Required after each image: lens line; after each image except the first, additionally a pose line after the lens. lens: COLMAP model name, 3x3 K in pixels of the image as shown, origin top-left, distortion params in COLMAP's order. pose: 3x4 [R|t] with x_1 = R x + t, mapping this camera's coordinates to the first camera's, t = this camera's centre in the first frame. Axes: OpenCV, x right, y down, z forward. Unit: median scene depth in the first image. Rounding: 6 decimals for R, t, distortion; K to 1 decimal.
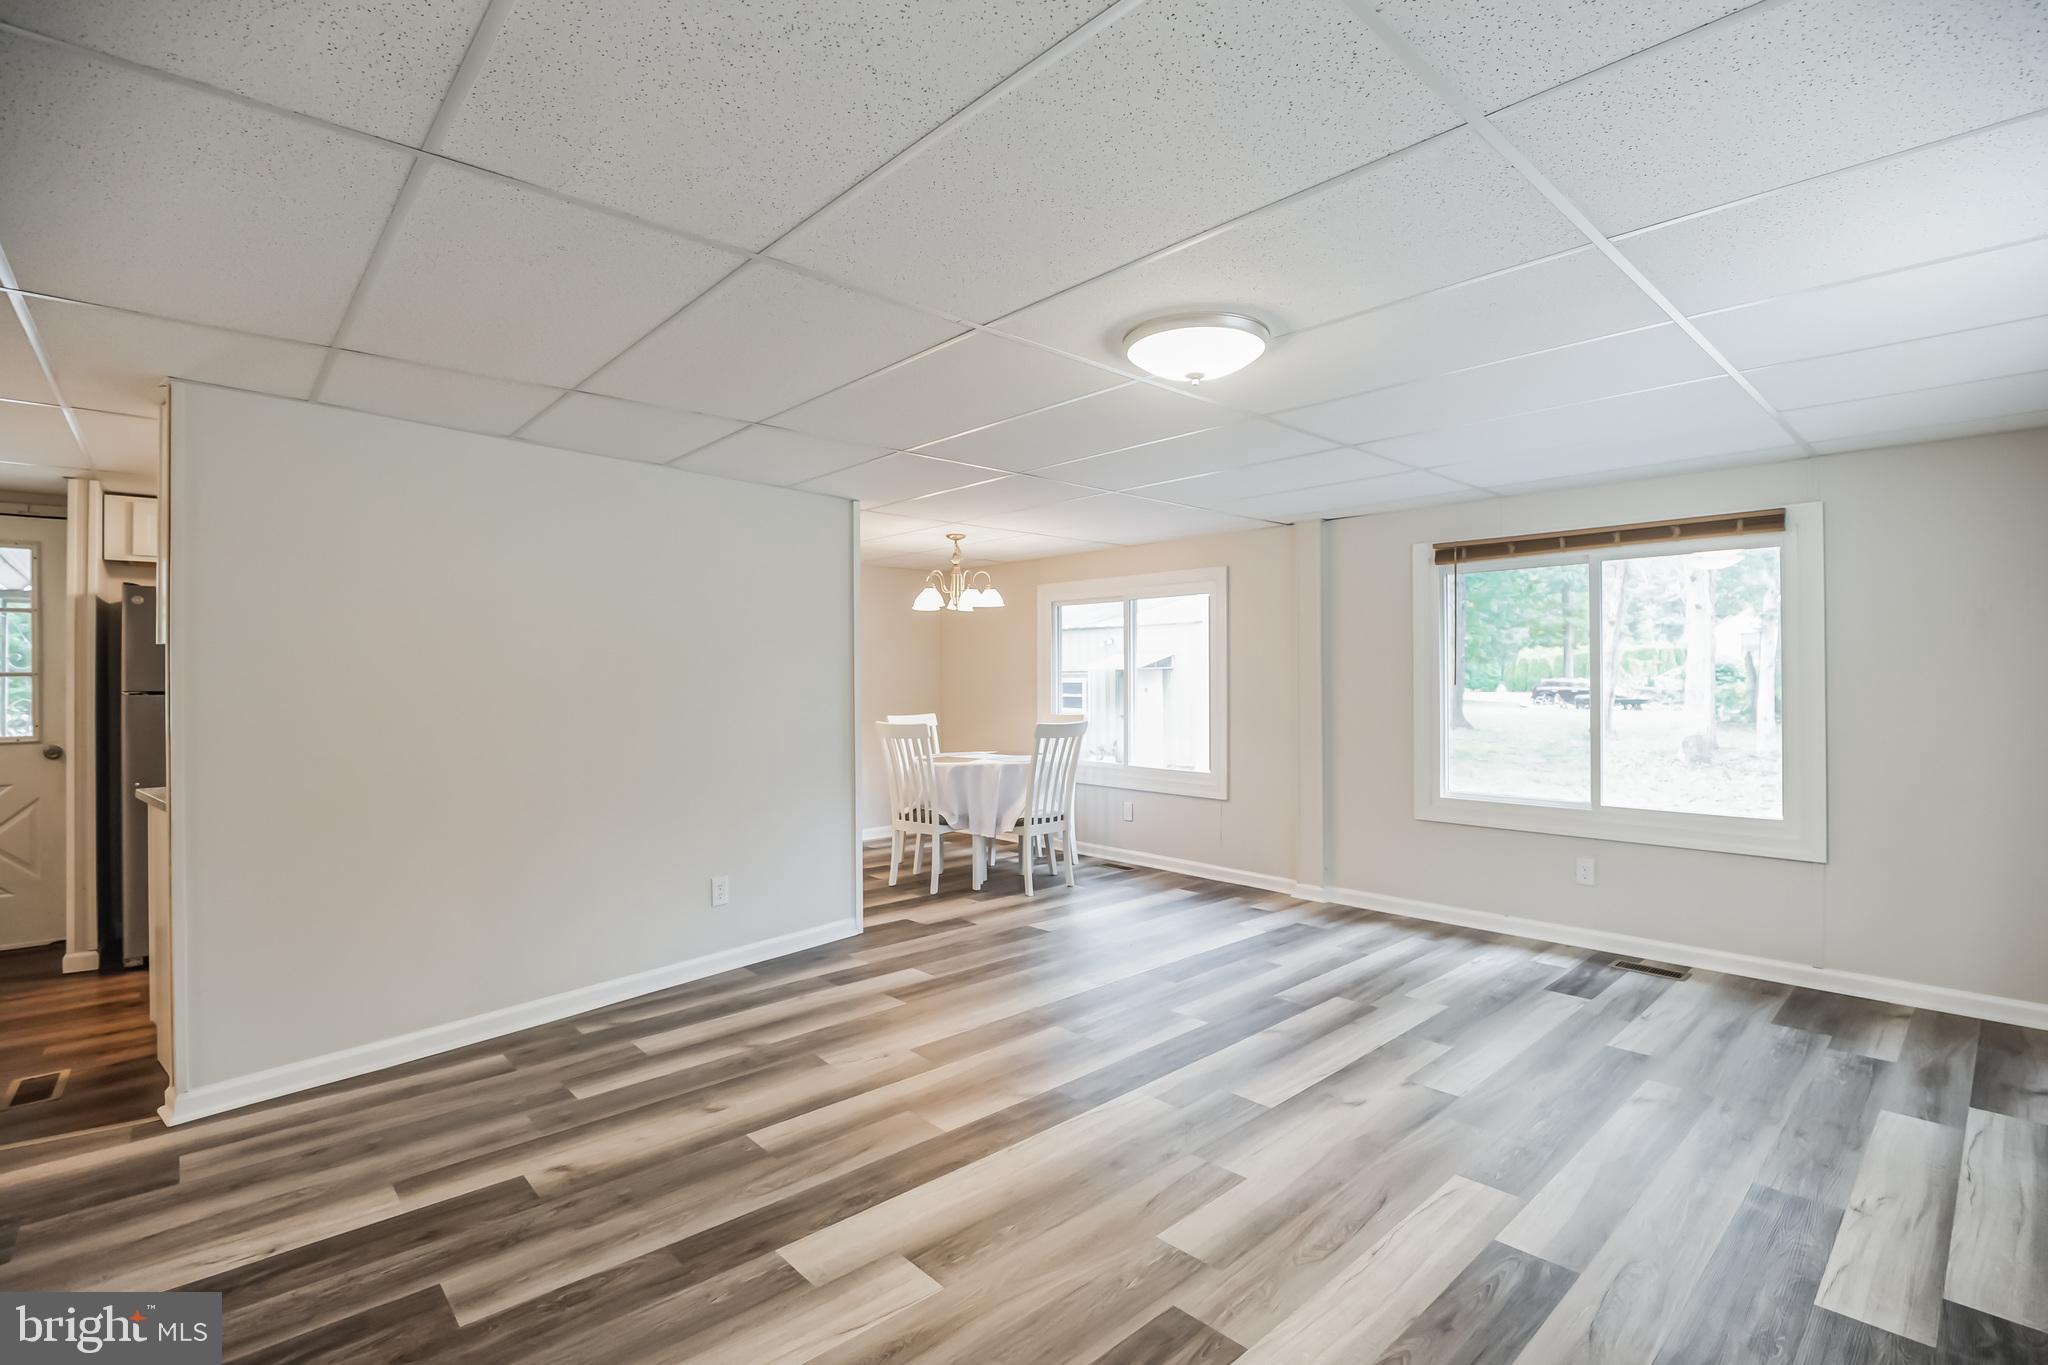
lens RADIAL K [[946.6, 0, 1026.3], [0, 946.6, 689.3], [0, 0, 1]] dist [-0.021238, 0.000792]
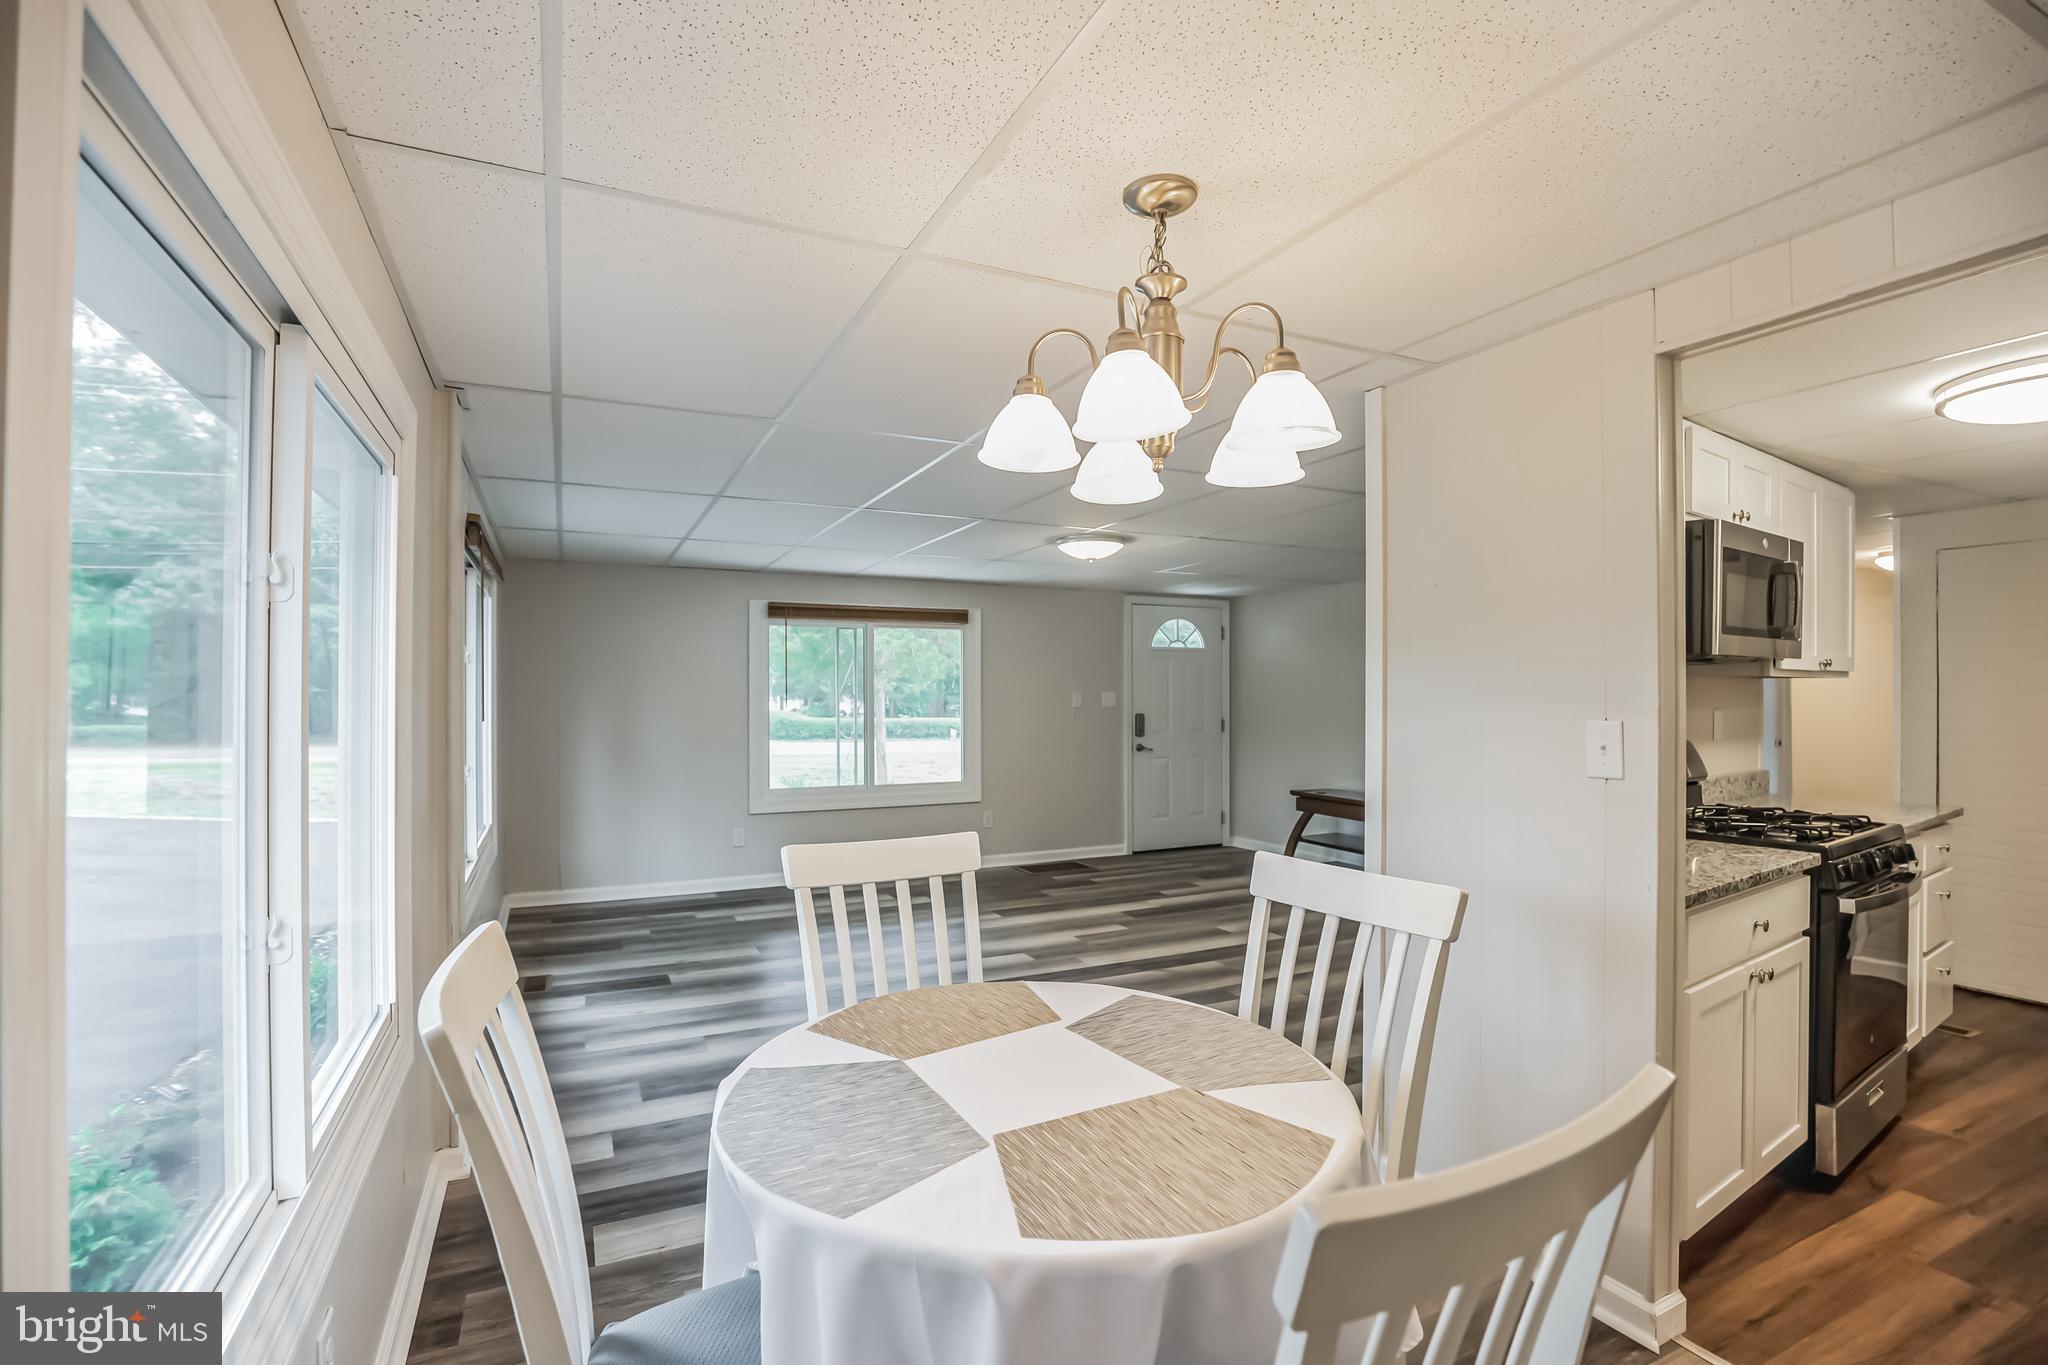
lens RADIAL K [[946.6, 0, 1026.3], [0, 946.6, 689.3], [0, 0, 1]] dist [-0.021238, 0.000792]
pose [[-0.958644, 0.004090, 0.284579, -0.223942], [0.006544, 0.999949, 0.007673, -0.049371], [-0.284533, 0.009218, -0.958622, 2.472375]]
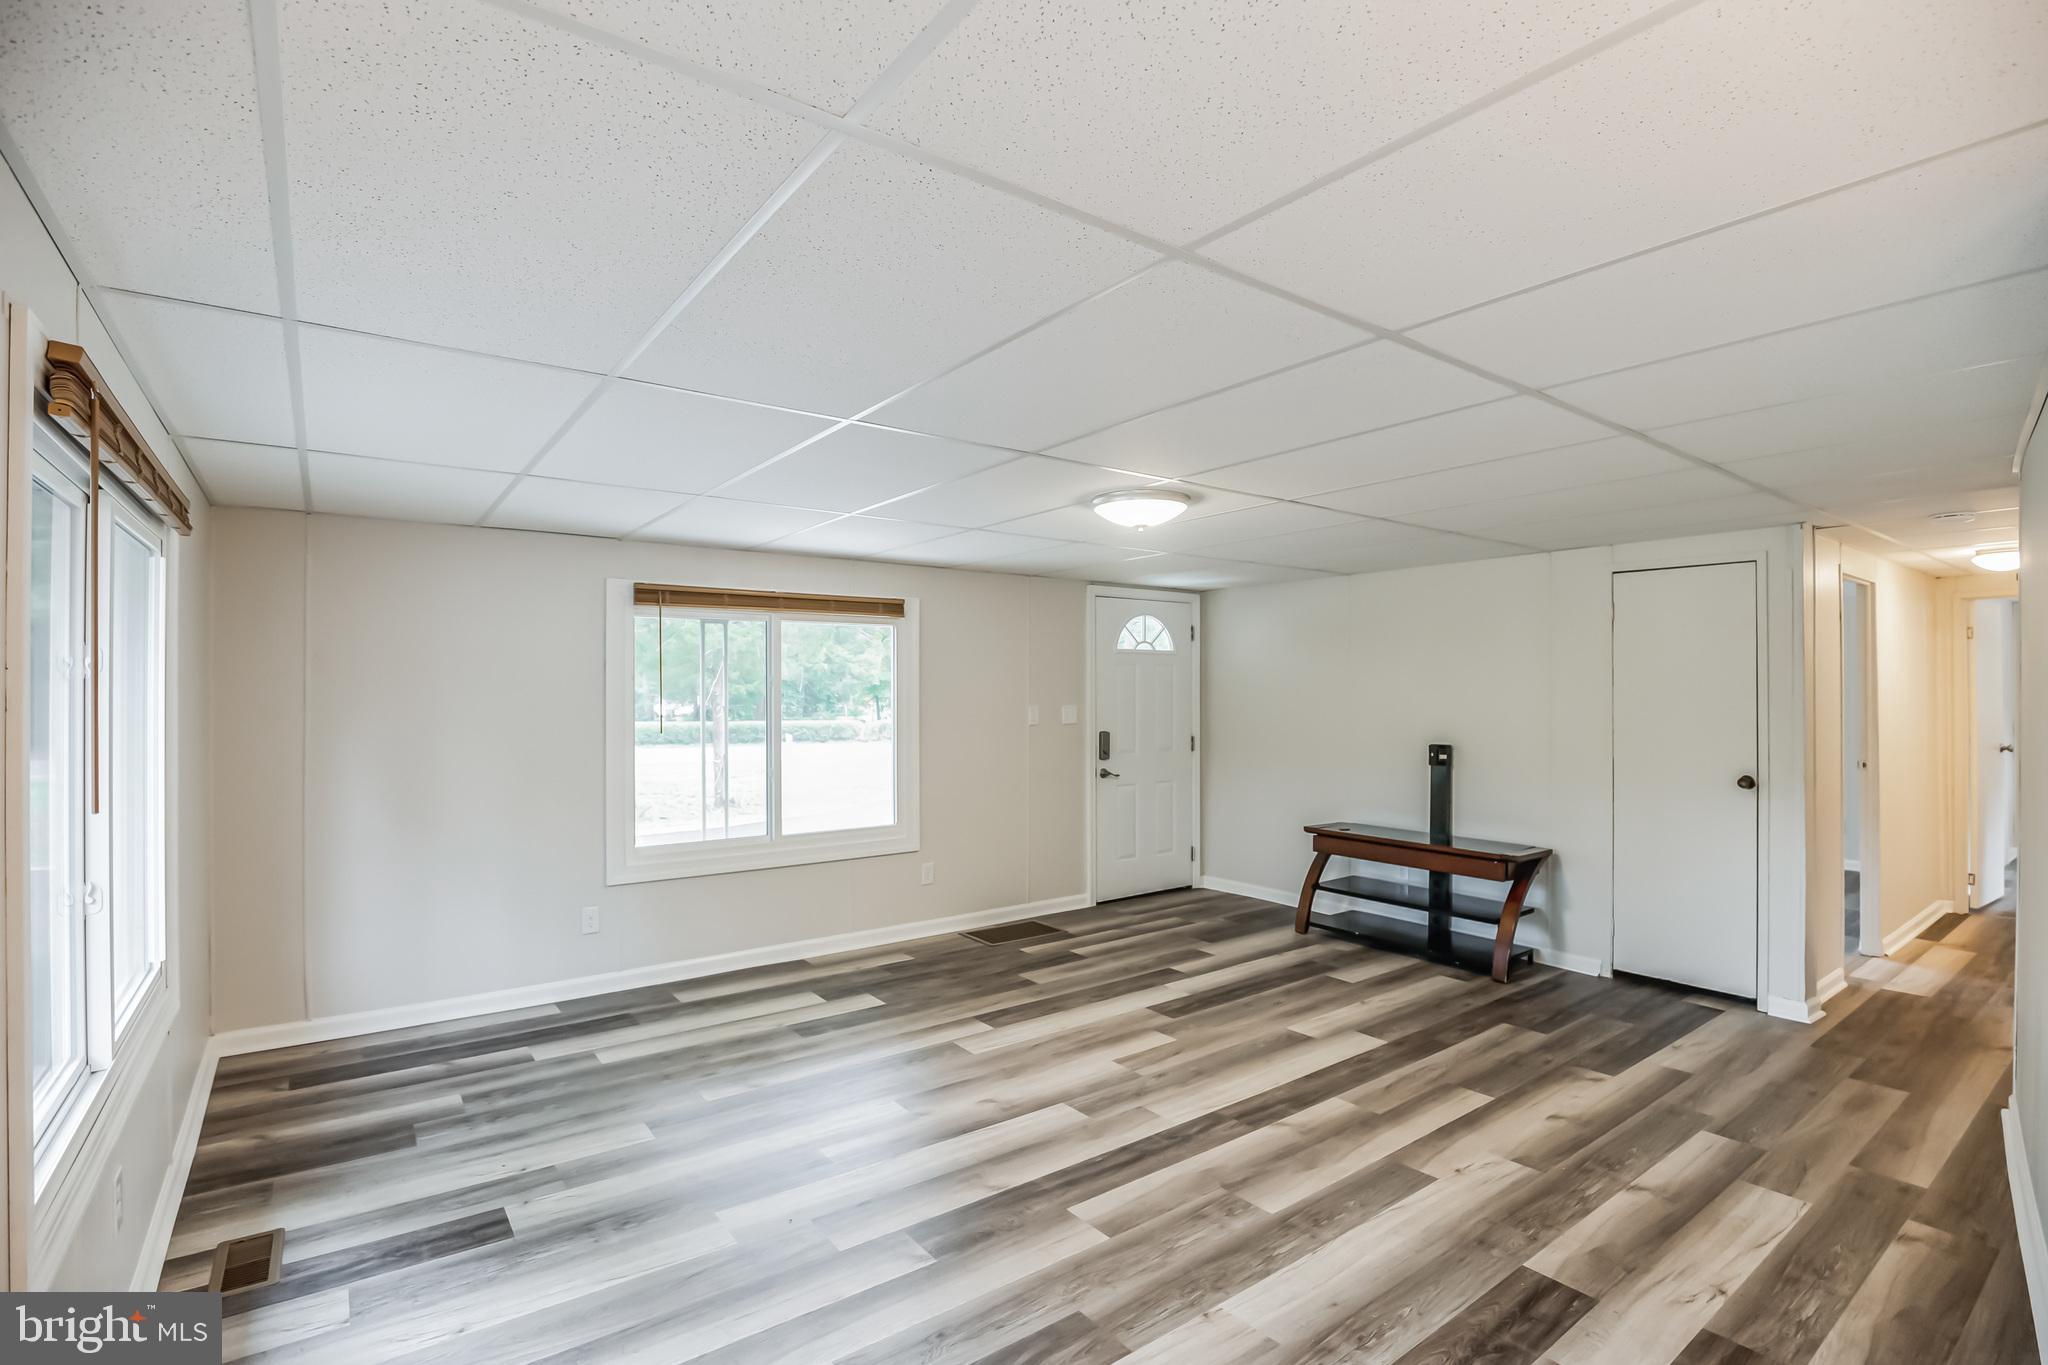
lens RADIAL K [[951.6, 0, 1024.0], [0, 951.6, 682.5], [0, 0, 1]] dist [-0.028421, 0.000250]
pose [[-0.994513, 0.005037, 0.104491, 0.169249], [0.005401, 0.999980, 0.003198, -0.076730], [-0.104473, 0.003745, -0.994521, 2.022522]]
